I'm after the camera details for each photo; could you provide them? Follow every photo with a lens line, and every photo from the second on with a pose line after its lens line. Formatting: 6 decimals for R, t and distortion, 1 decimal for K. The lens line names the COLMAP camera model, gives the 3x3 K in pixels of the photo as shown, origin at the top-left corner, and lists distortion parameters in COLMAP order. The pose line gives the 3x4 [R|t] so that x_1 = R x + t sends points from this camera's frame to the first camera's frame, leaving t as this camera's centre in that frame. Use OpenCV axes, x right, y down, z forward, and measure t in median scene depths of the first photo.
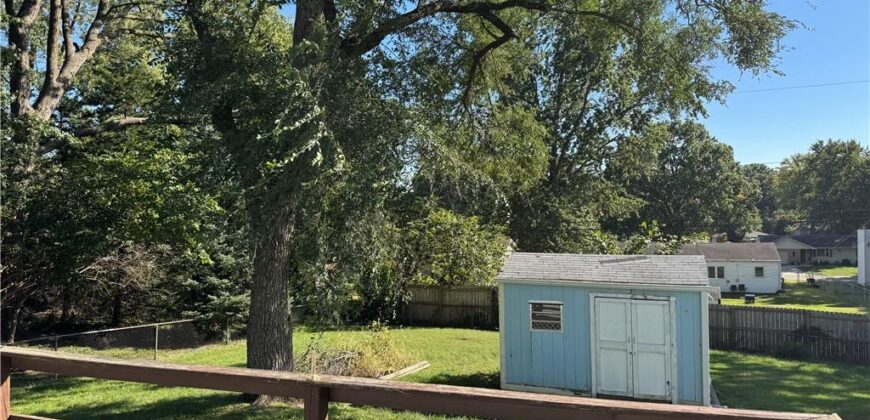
lens RADIAL K [[608.9, 0, 435.0], [0, 608.9, 210.0], [0, 0, 1]] dist [0.144394, -0.246764]
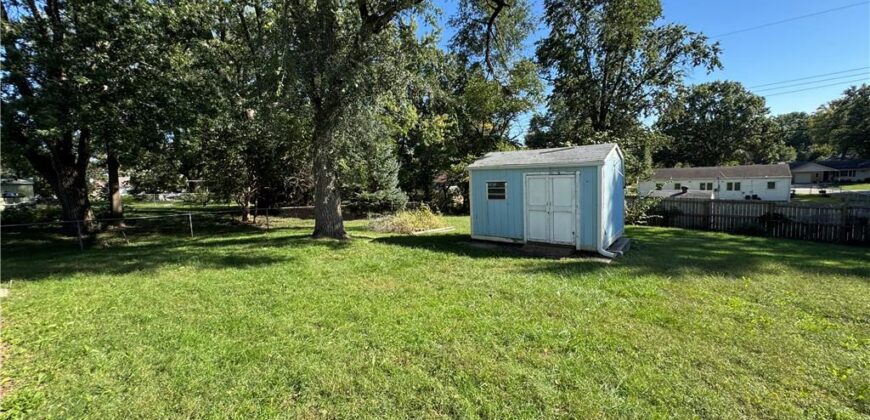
lens RADIAL K [[342.9, 0, 435.0], [0, 342.9, 210.0], [0, 0, 1]] dist [-0.000861, -0.005377]
pose [[0.938200, 0.001826, -0.346087, 0.081128], [0.043055, 0.991602, 0.121949, 0.027693], [0.343404, -0.129314, 0.930243, 0.042237]]
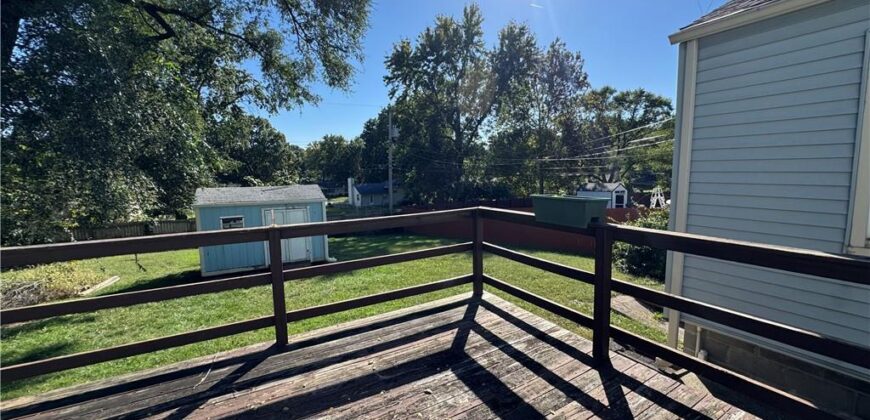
lens RADIAL K [[351.9, 0, 435.0], [0, 351.9, 210.0], [0, 0, 1]] dist [-0.001894, -0.000407]
pose [[0.644368, -0.085037, 0.759973, -0.042515], [0.002128, 0.993994, 0.109418, 0.008176], [-0.764713, -0.068888, 0.640679, 0.003323]]
